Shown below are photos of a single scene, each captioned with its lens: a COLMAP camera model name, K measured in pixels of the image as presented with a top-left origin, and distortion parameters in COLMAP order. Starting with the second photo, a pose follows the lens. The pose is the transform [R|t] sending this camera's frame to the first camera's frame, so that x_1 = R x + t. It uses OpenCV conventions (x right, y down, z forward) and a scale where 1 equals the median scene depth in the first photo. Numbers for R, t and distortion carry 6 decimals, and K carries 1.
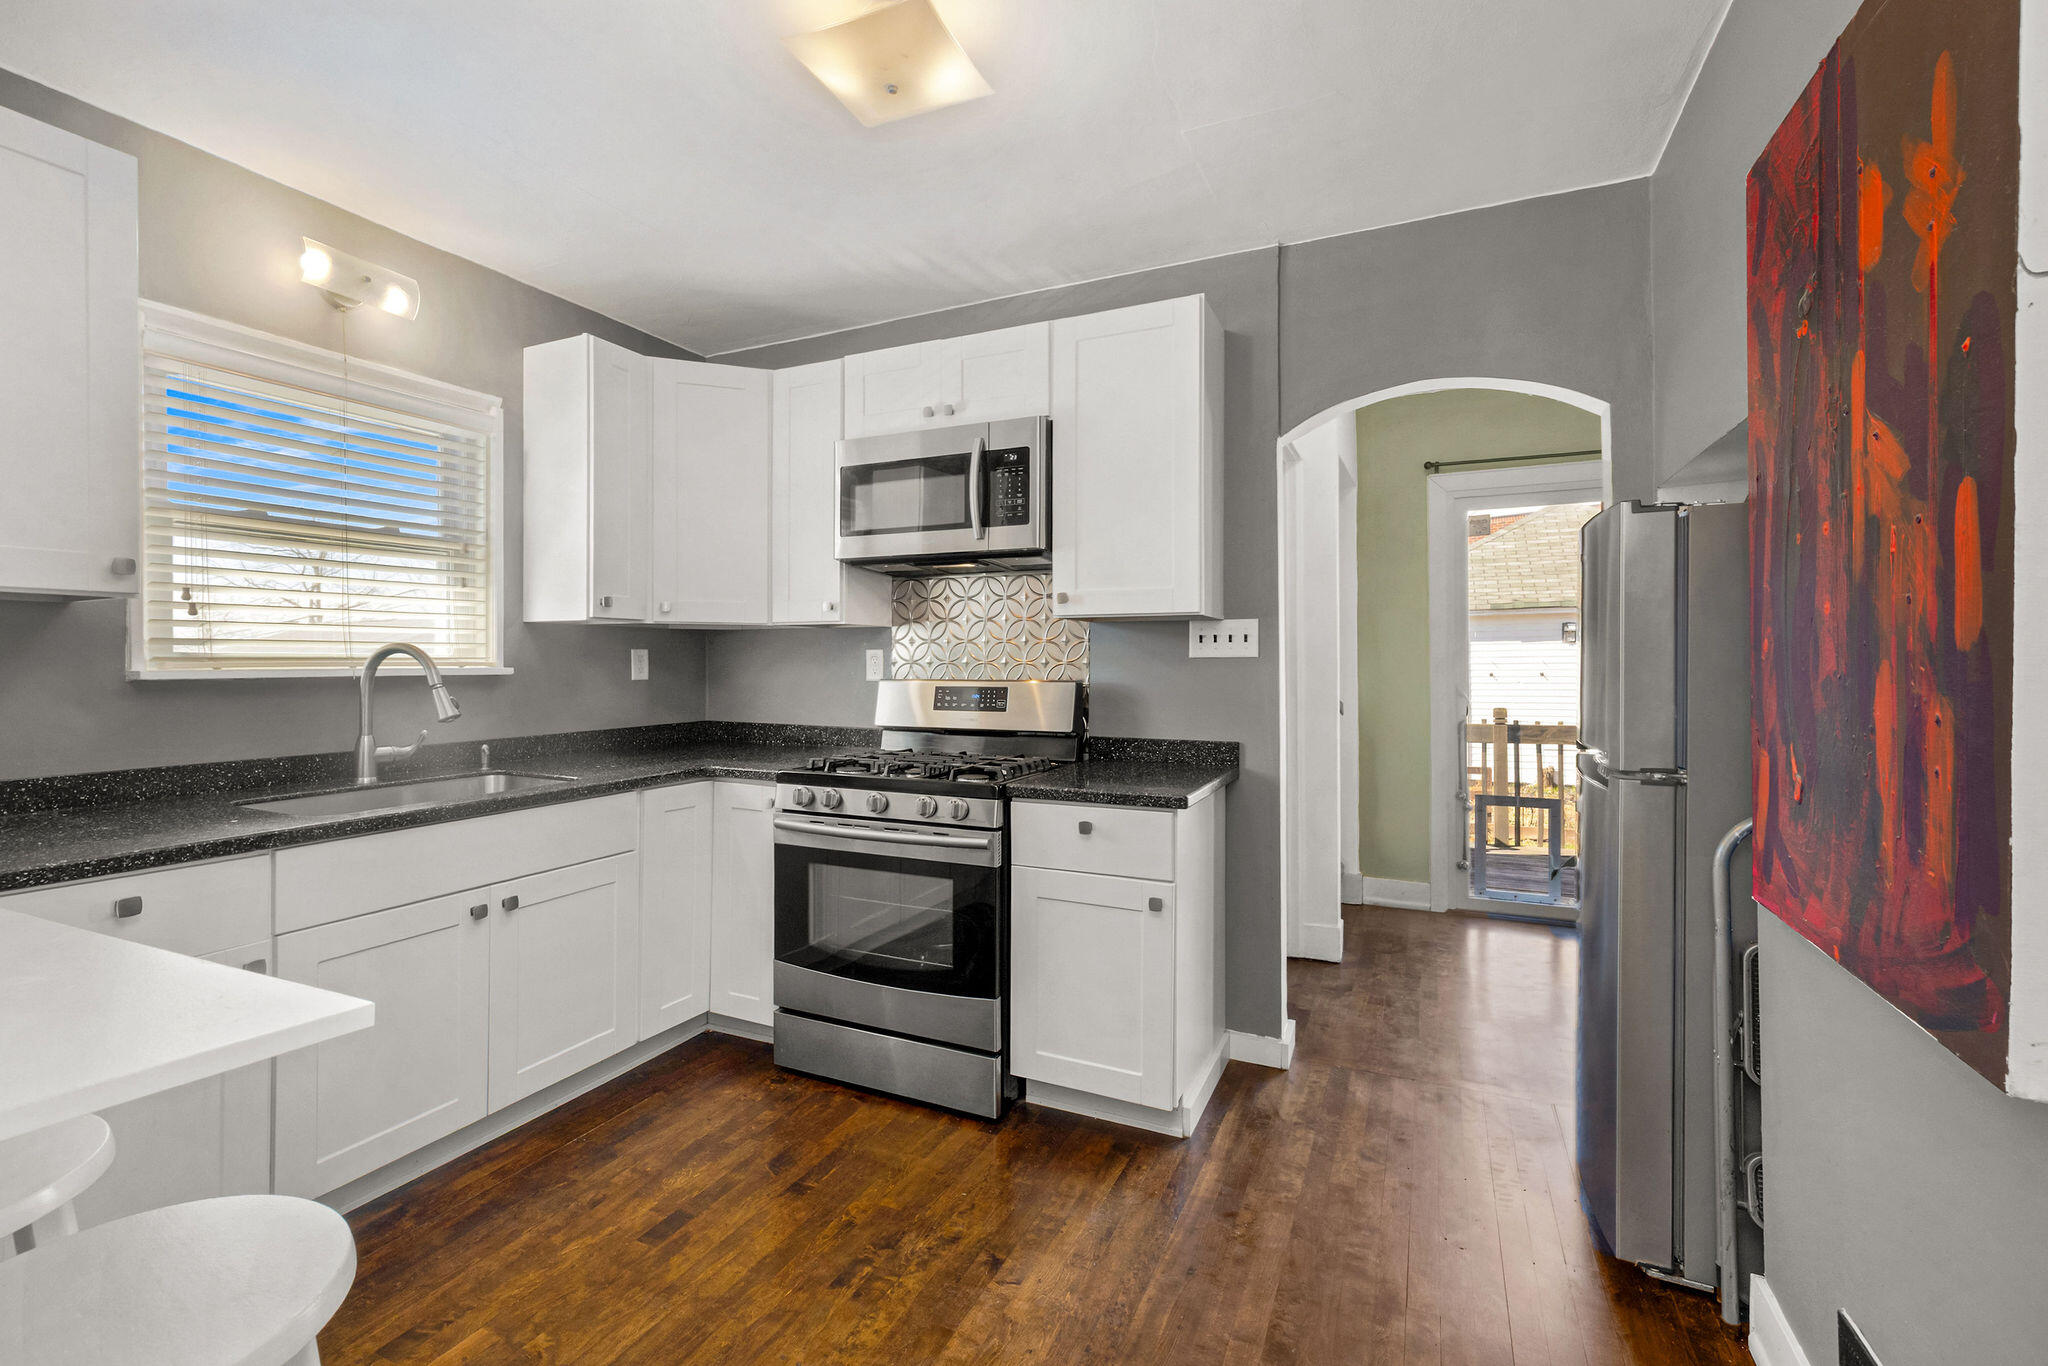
lens RADIAL K [[891.6, 0, 1025.9], [0, 891.6, 670.2], [0, 0, 1]] dist [0.002988, 0.001633]
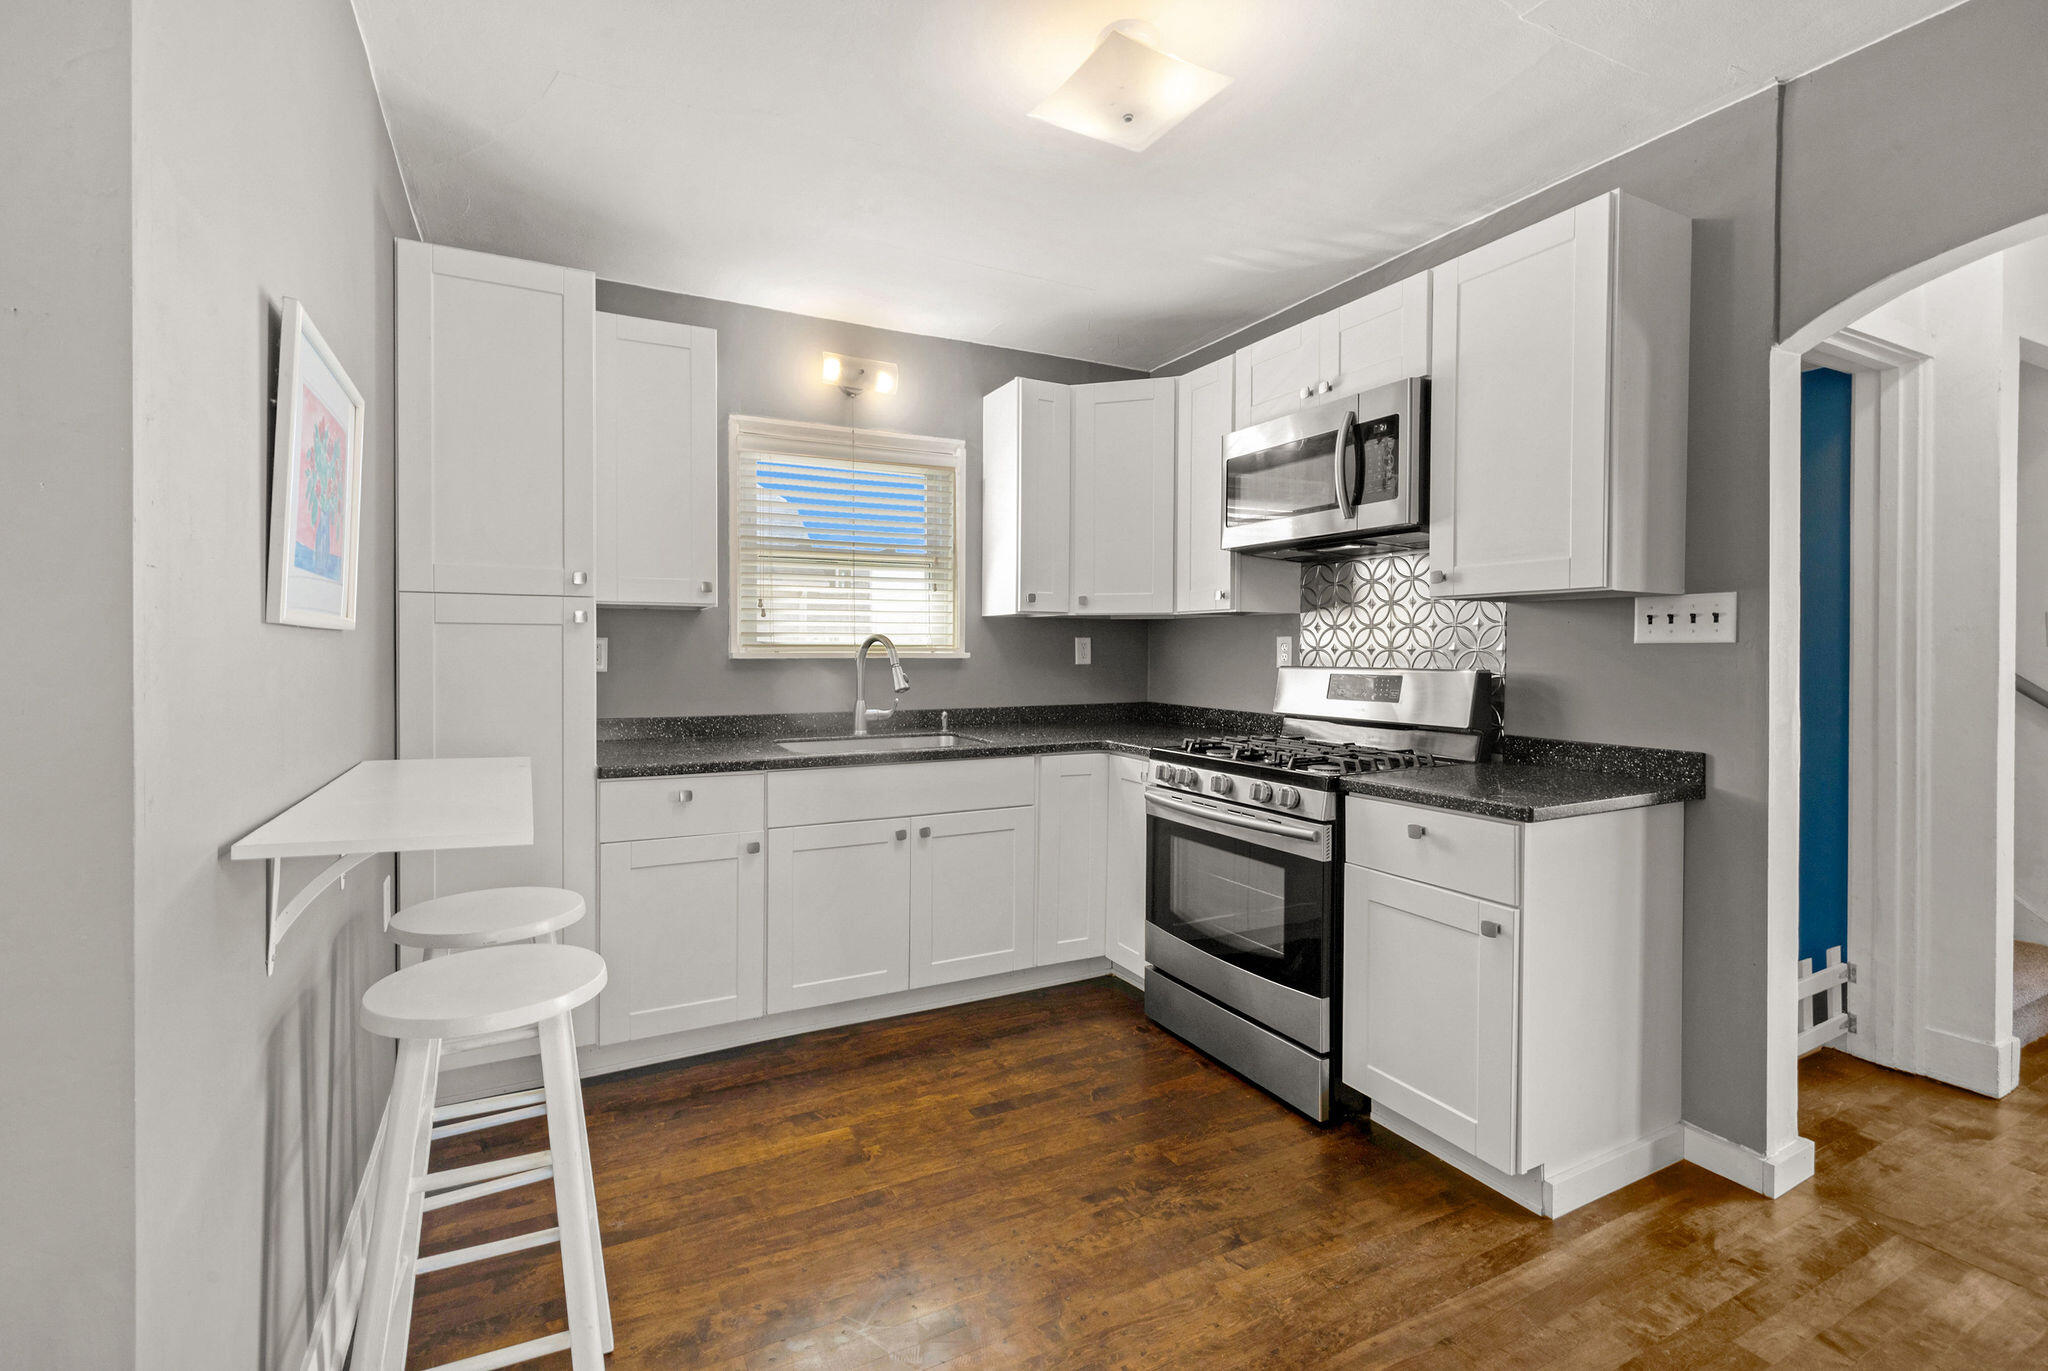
lens RADIAL K [[891.6, 0, 1024.8], [0, 891.6, 666.4], [0, 0, 1]] dist [0.002988, 0.001633]
pose [[0.799970, 0.012690, -0.599905, 0.277995], [-0.007675, 0.999911, 0.010917, 0.002608], [0.599991, -0.004129, 0.799996, 0.038899]]
